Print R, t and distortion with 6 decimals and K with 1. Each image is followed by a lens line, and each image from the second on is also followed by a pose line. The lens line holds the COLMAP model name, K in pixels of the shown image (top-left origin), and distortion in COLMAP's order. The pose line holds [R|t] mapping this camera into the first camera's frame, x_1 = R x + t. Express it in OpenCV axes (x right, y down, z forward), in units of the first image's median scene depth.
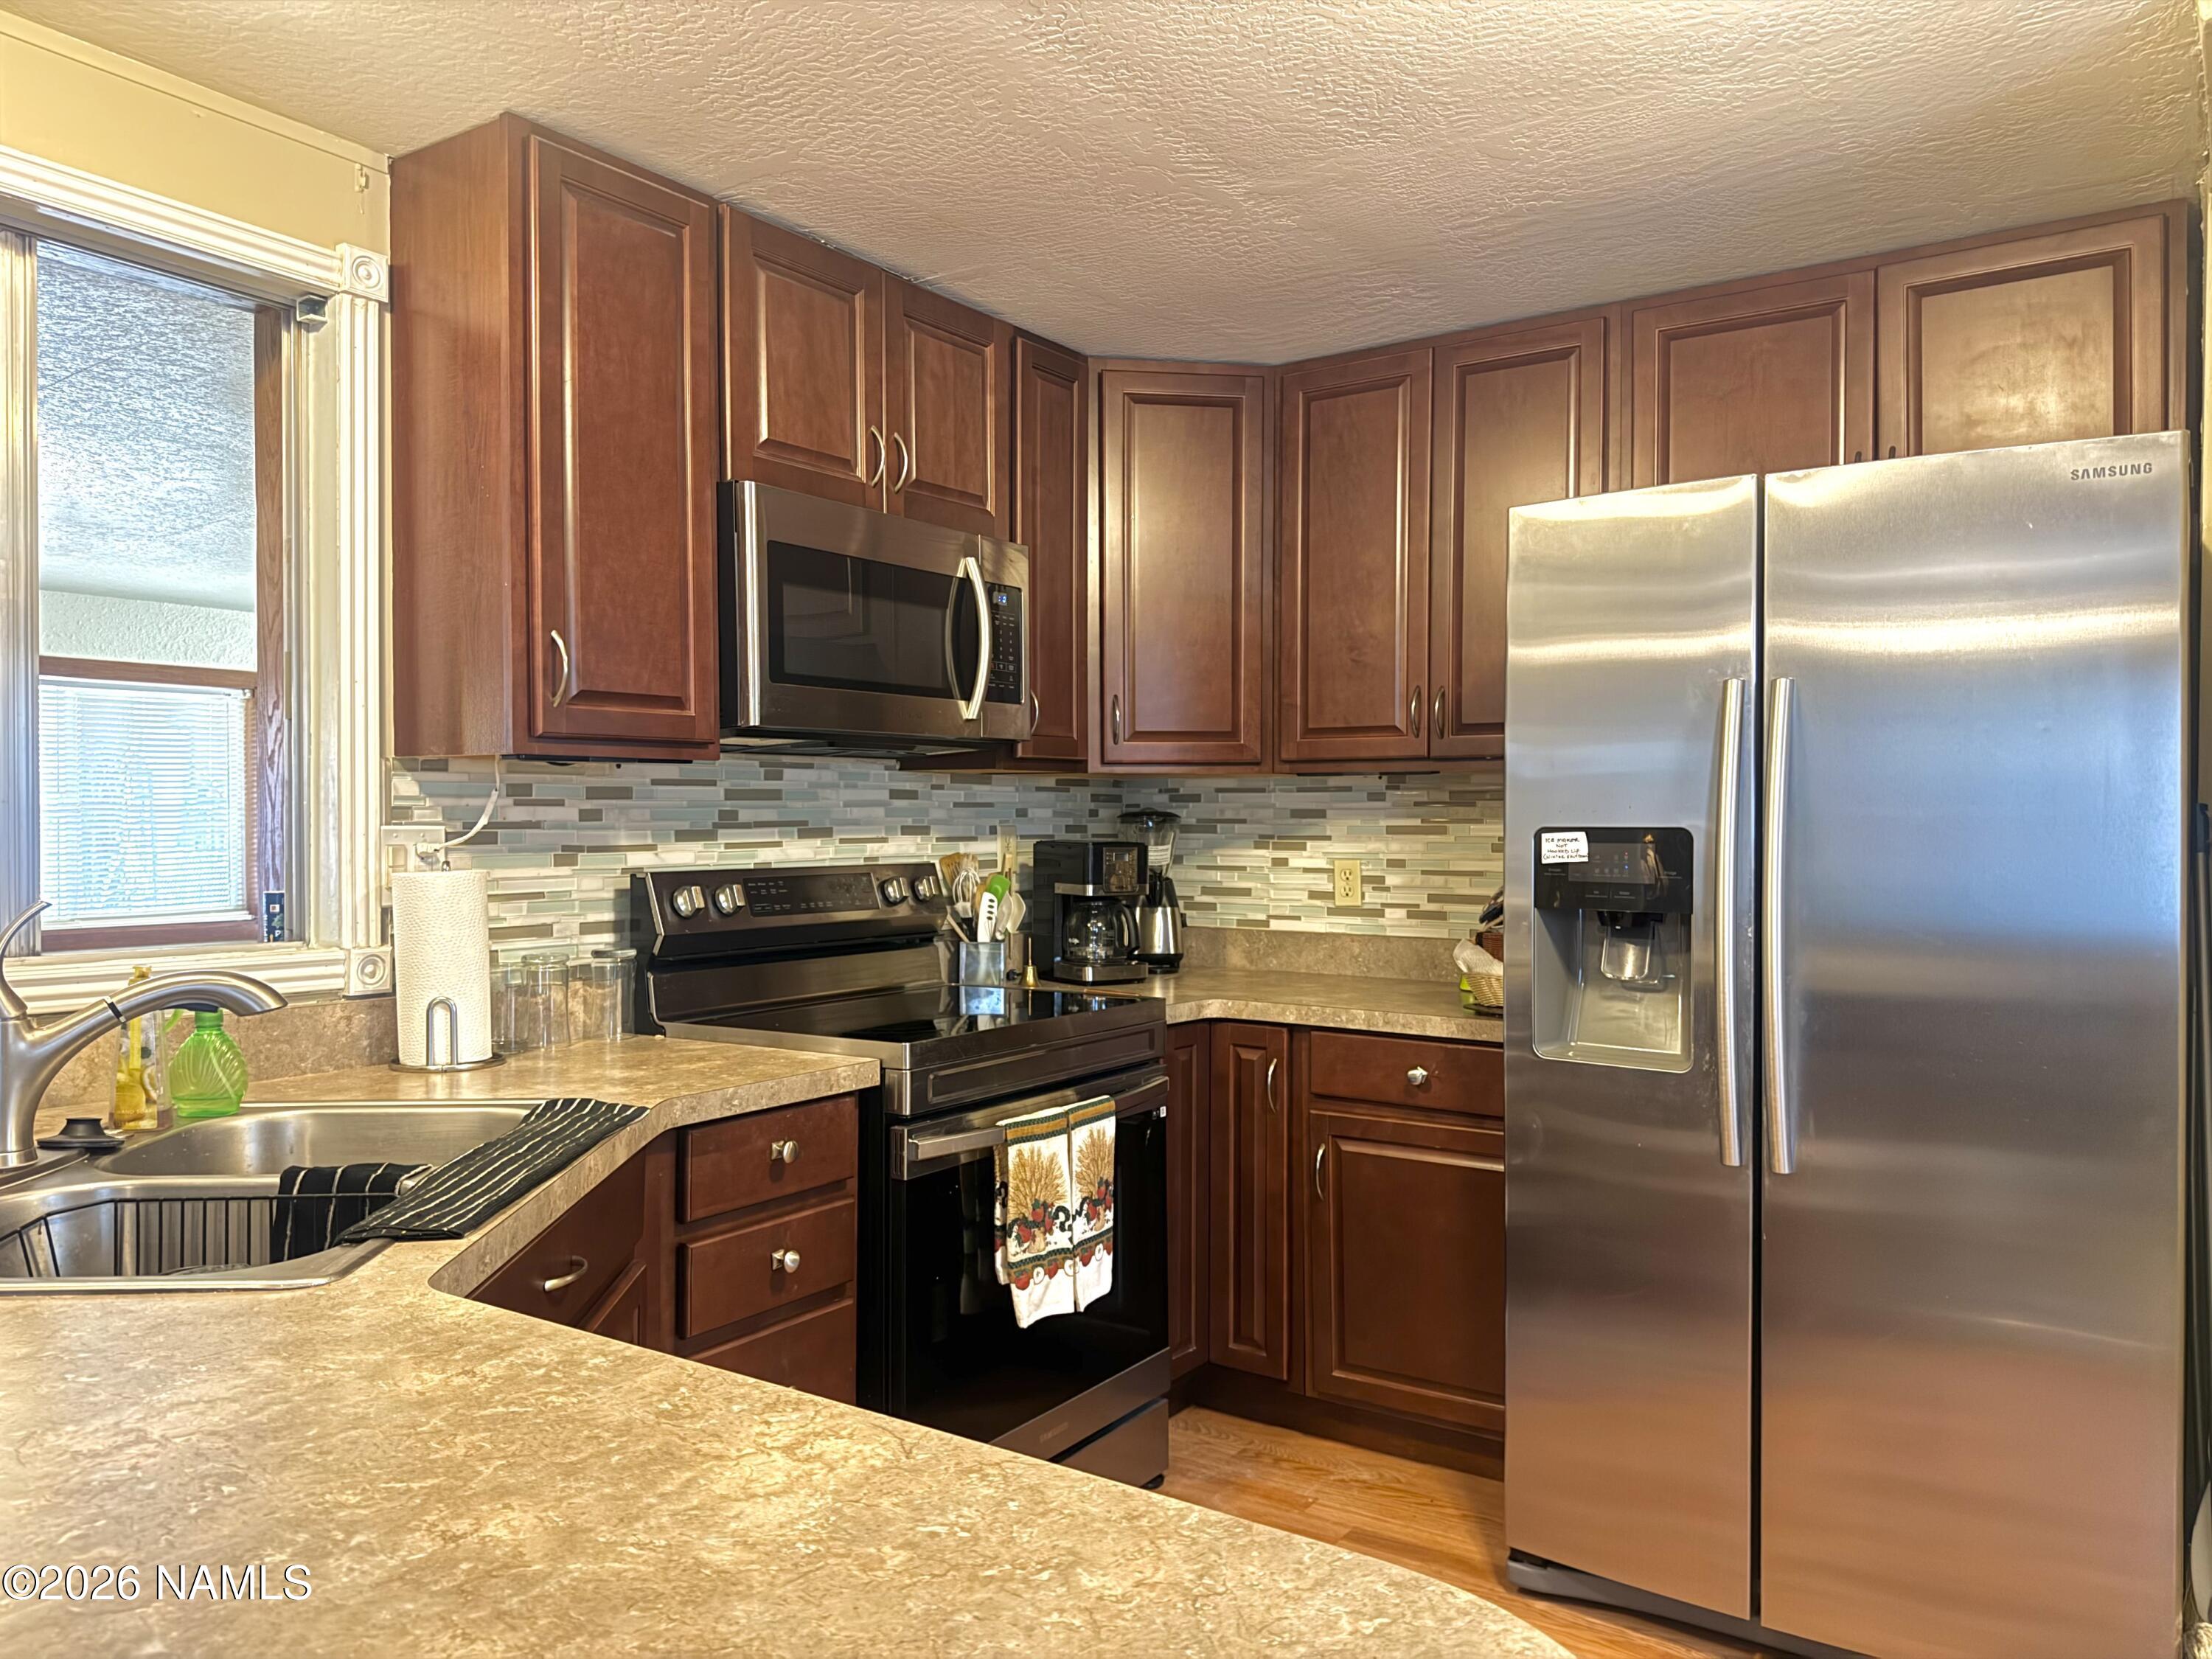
lens RADIAL K [[1549.1, 0, 1097.4], [0, 1549.1, 830.9], [0, 0, 1]] dist [0.081291, -0.106401]
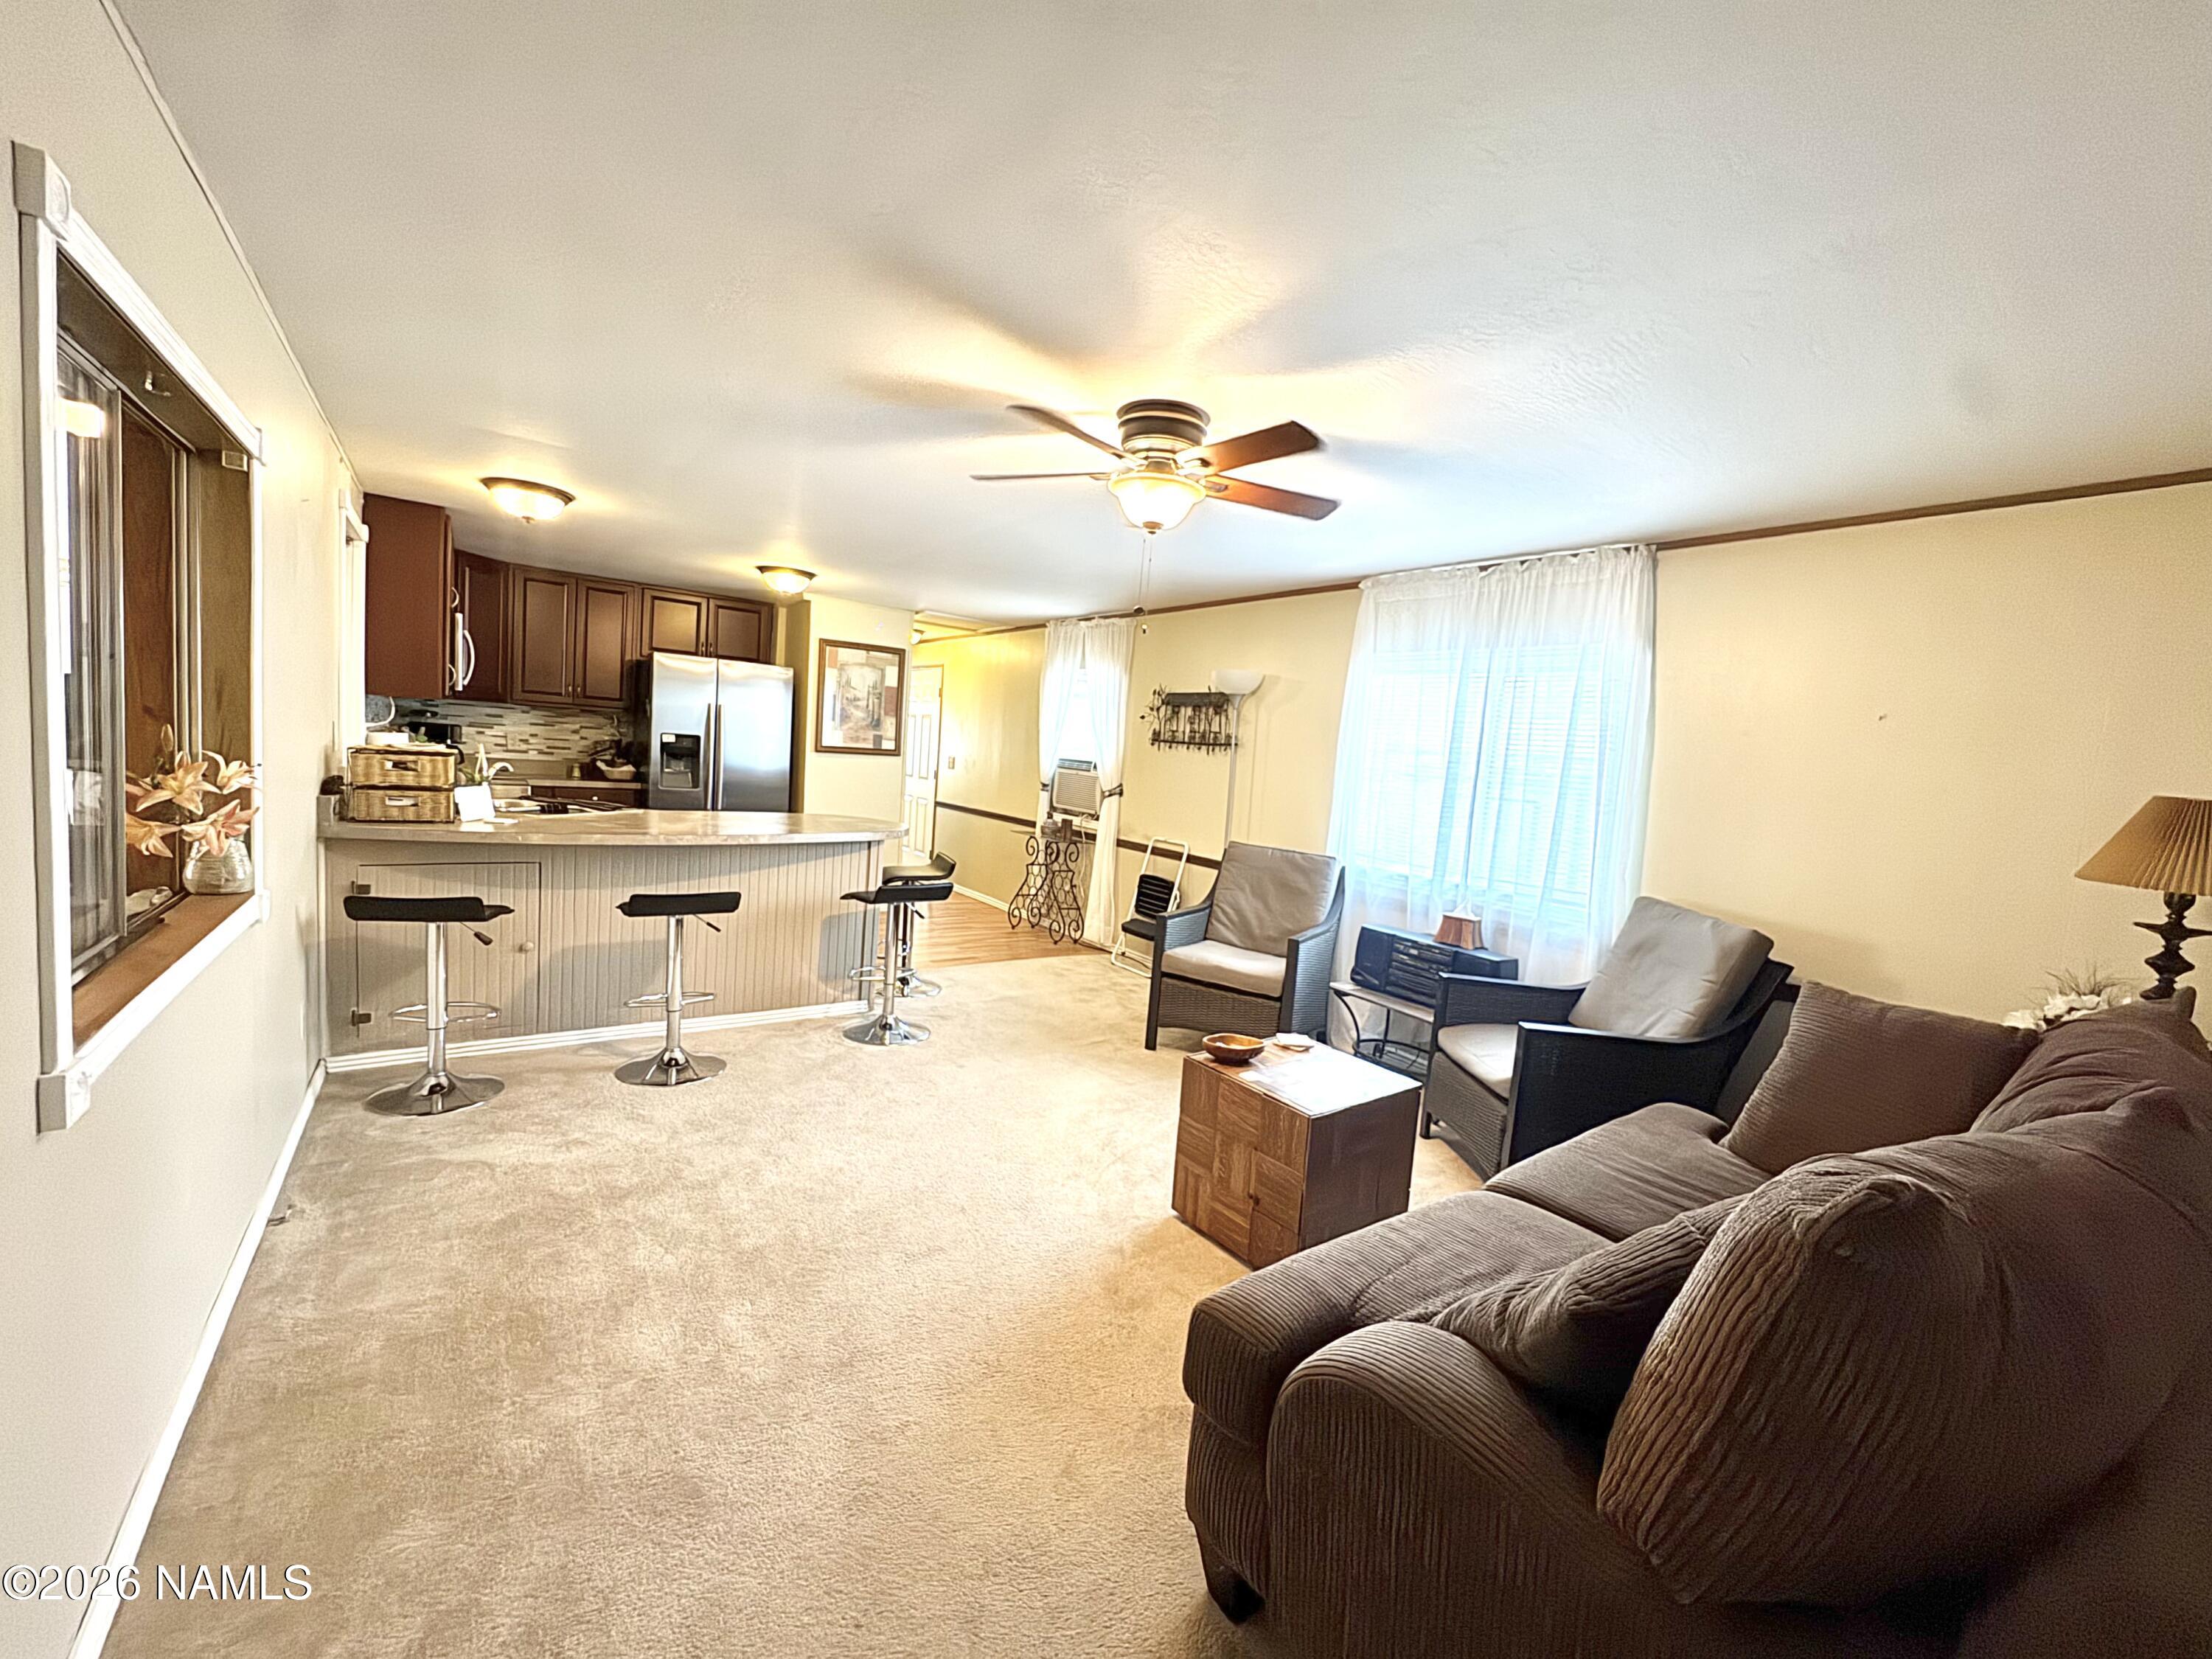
lens RADIAL K [[887.6, 0, 1103.6], [0, 887.6, 825.5], [0, 0, 1]] dist [-0.002525, -0.000430]
pose [[0.350268, -0.056071, 0.934970, -1.301169], [-0.067796, 0.994071, 0.085014, -0.032819], [-0.934193, -0.093165, 0.344390, -0.788227]]
